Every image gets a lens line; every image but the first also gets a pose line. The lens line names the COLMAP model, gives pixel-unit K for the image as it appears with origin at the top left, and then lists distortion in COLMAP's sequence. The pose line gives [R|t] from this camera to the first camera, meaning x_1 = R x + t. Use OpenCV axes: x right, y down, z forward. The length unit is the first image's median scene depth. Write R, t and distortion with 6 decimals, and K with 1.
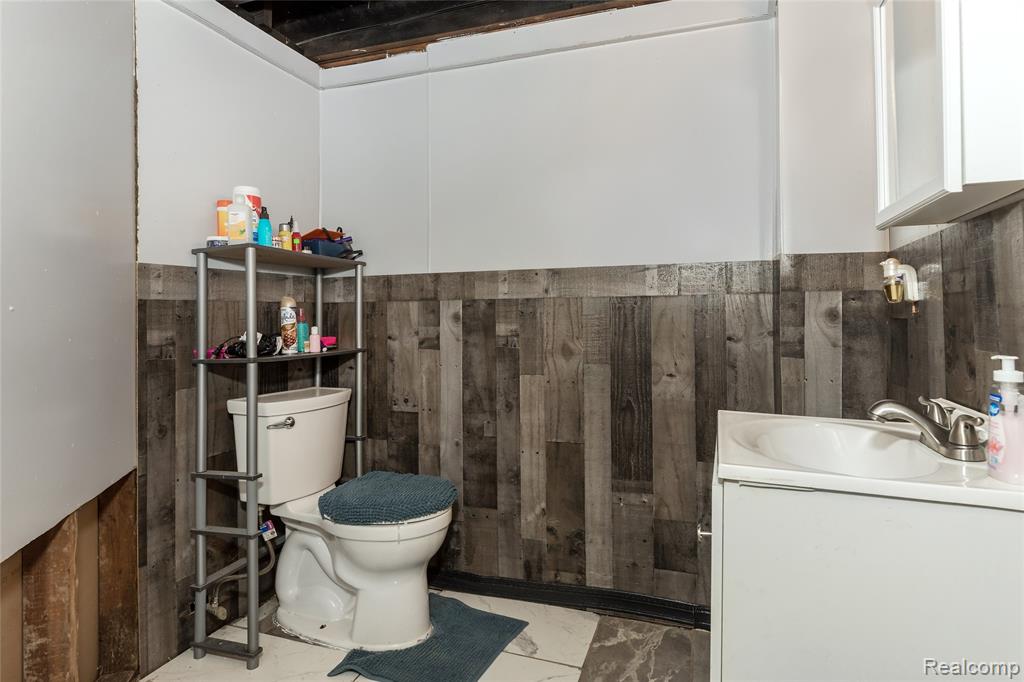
lens RADIAL K [[554.2, 0, 513.8], [0, 554.2, 338.5], [0, 0, 1]] dist [-0.003153, -0.000019]
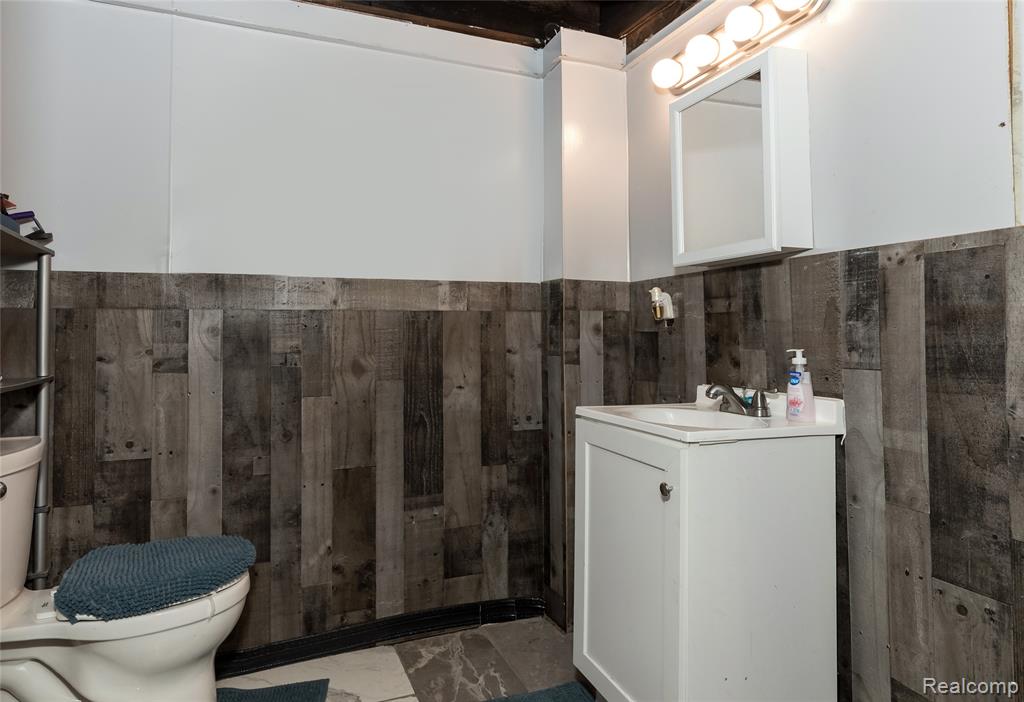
lens RADIAL K [[622.3, 0, 511.6], [0, 622.3, 349.1], [0, 0, 1]] dist [0.005652, -0.001160]
pose [[0.751611, -0.012801, 0.659482, -0.400576], [0.028019, 0.999529, -0.012531, 0.011578], [-0.659011, 0.027897, 0.751616, 0.049589]]
